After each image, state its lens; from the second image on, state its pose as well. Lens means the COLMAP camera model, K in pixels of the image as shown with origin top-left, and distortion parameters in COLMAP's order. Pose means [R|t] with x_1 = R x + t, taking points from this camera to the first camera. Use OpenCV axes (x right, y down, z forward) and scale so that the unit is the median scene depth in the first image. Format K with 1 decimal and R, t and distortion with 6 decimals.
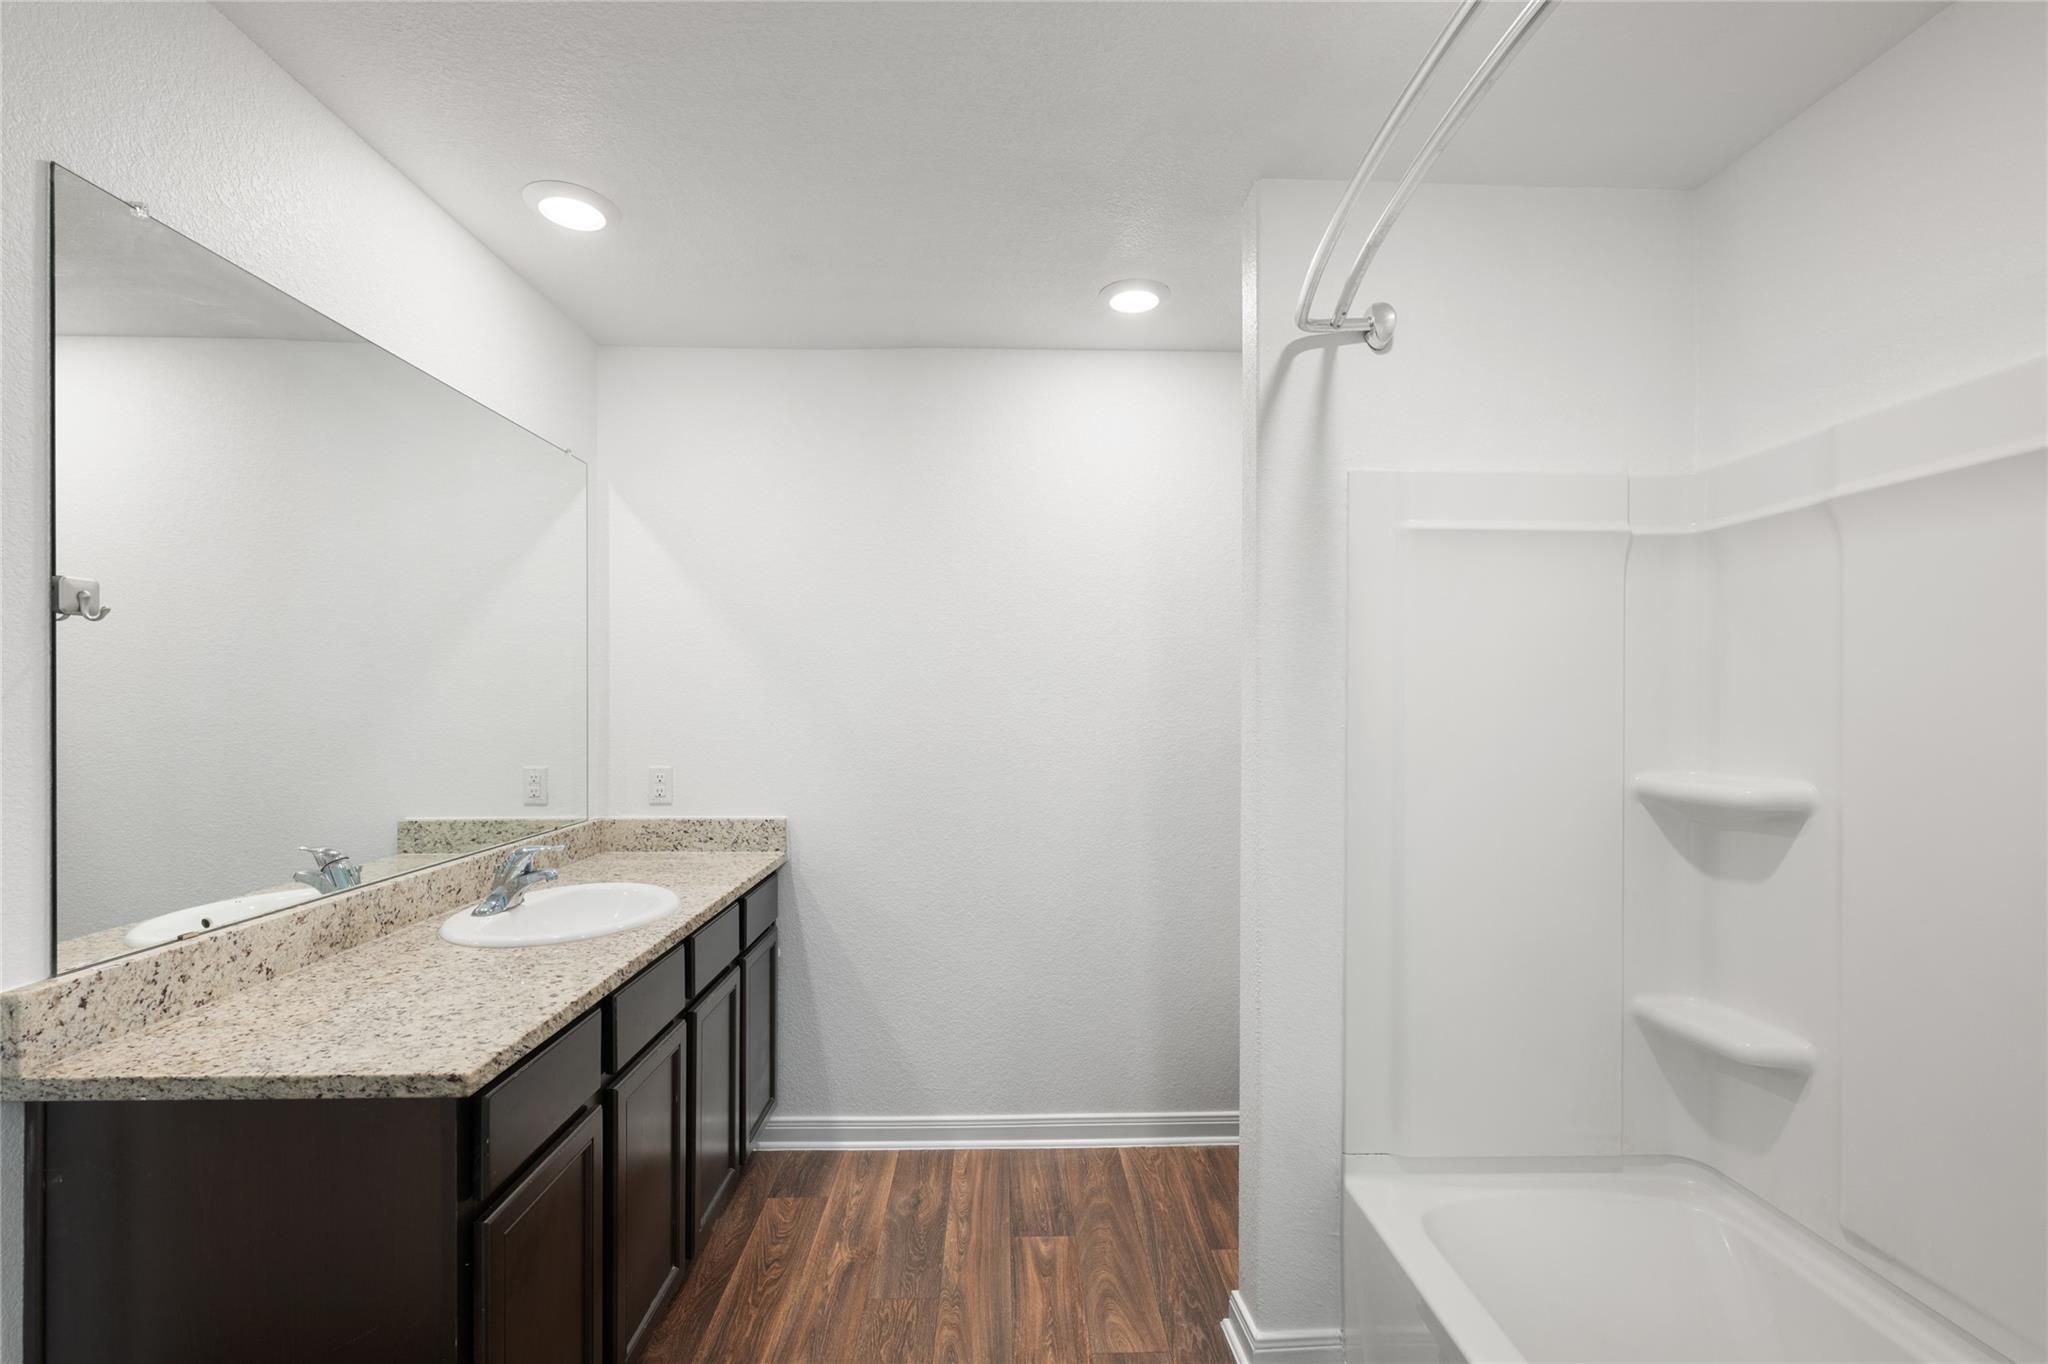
lens RADIAL K [[855.3, 0, 1031.5], [0, 855.3, 687.6], [0, 0, 1]] dist [-0.001139, 0.000333]
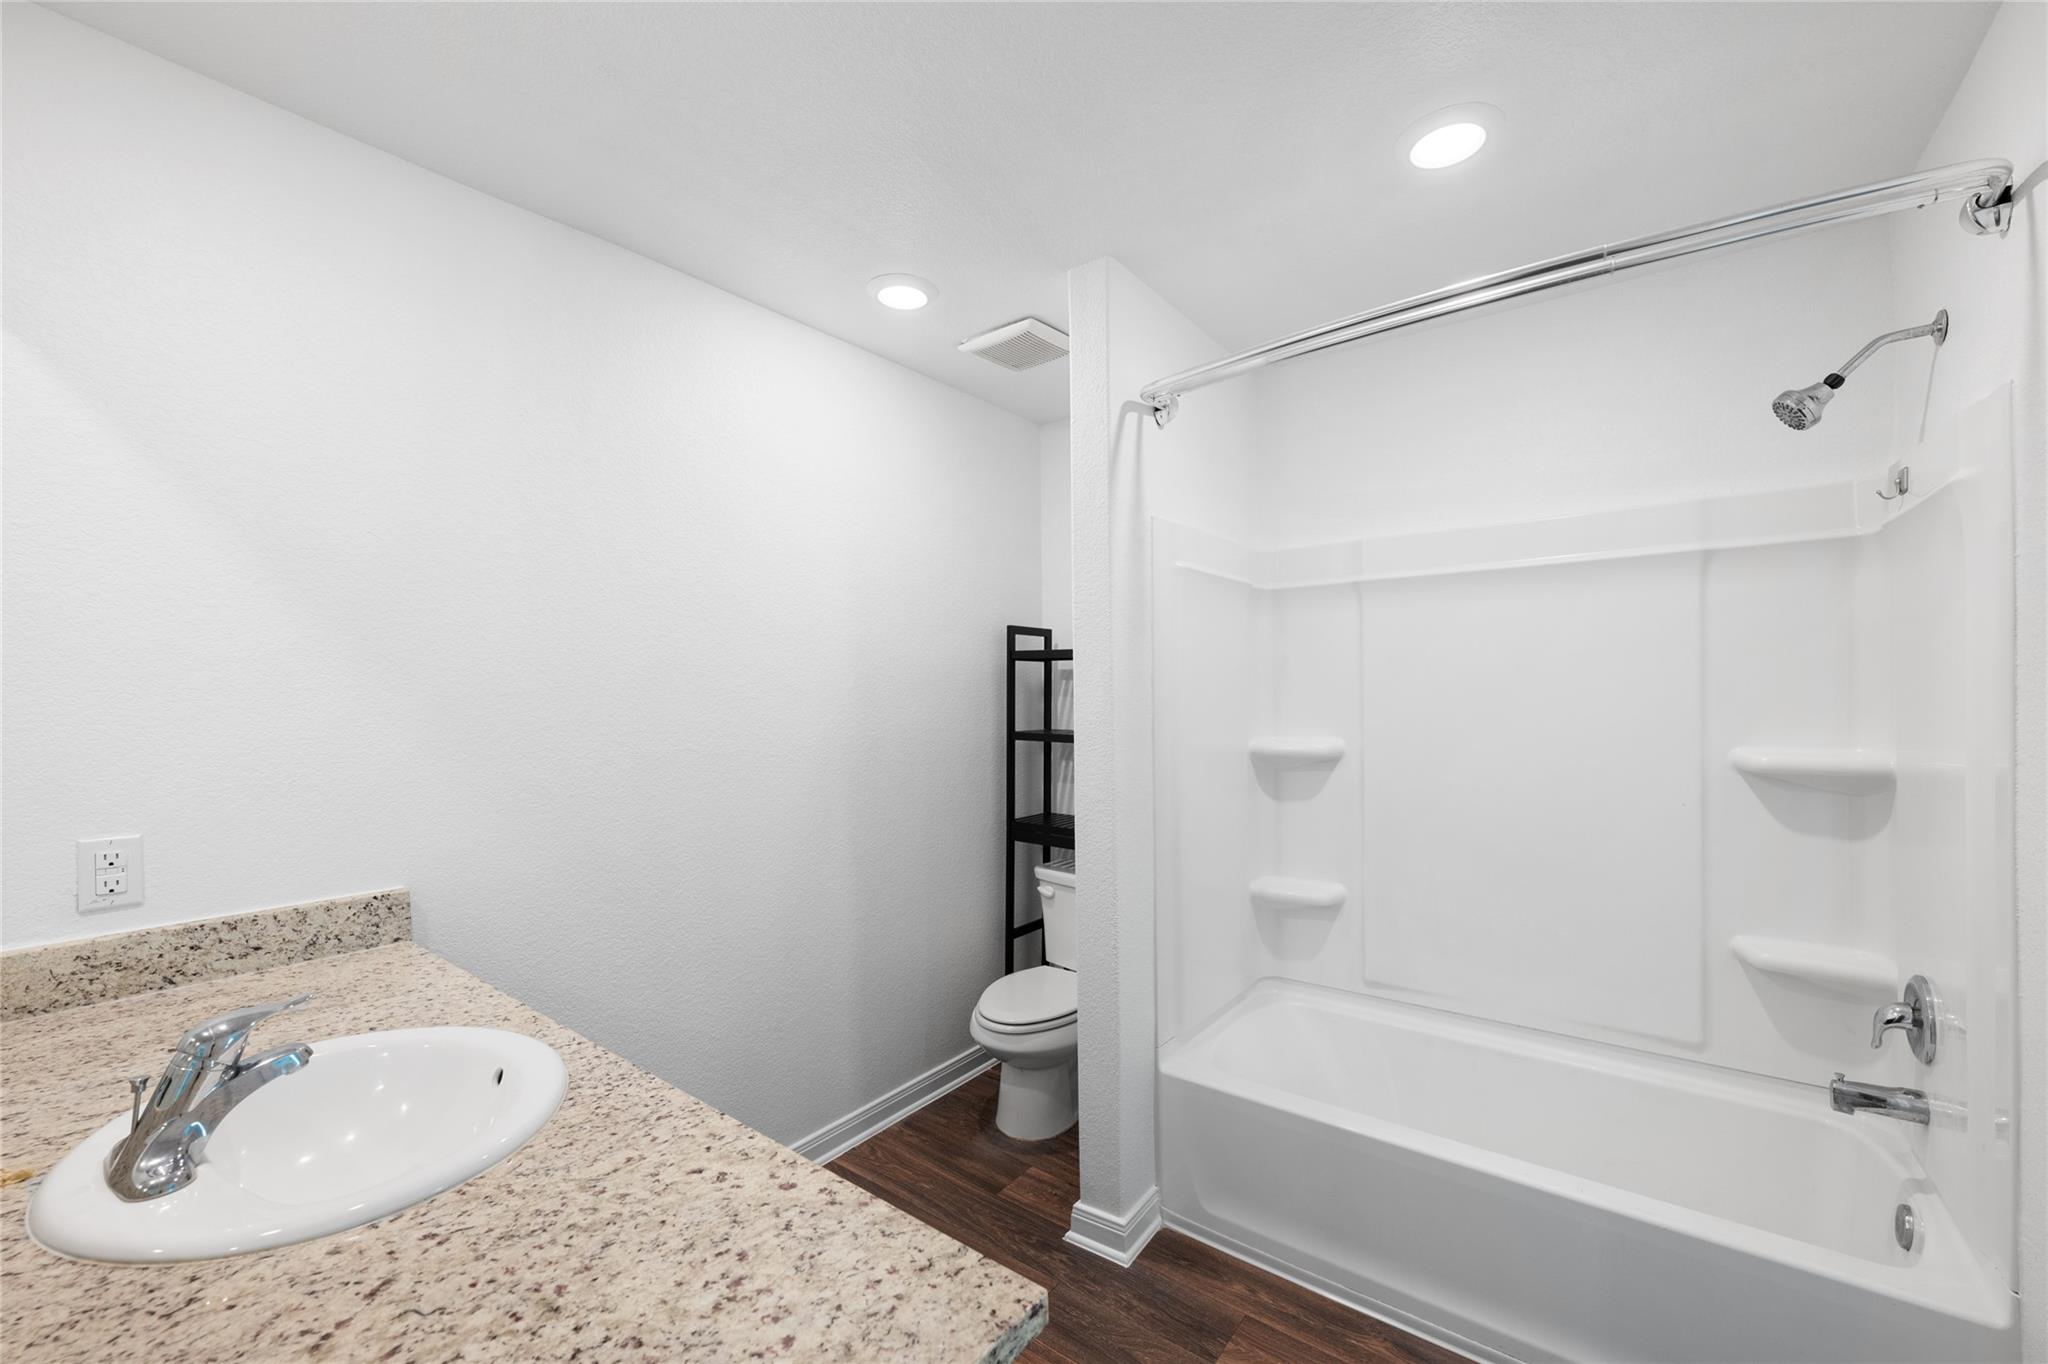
lens RADIAL K [[809.1, 0, 1027.2], [0, 809.1, 697.6], [0, 0, 1]] dist [-0.003569, -0.000289]
pose [[0.635167, -0.012133, 0.772279, -0.690174], [-0.001468, 0.999856, 0.016916, -0.002628], [-0.772373, -0.011879, 0.635058, 0.384550]]
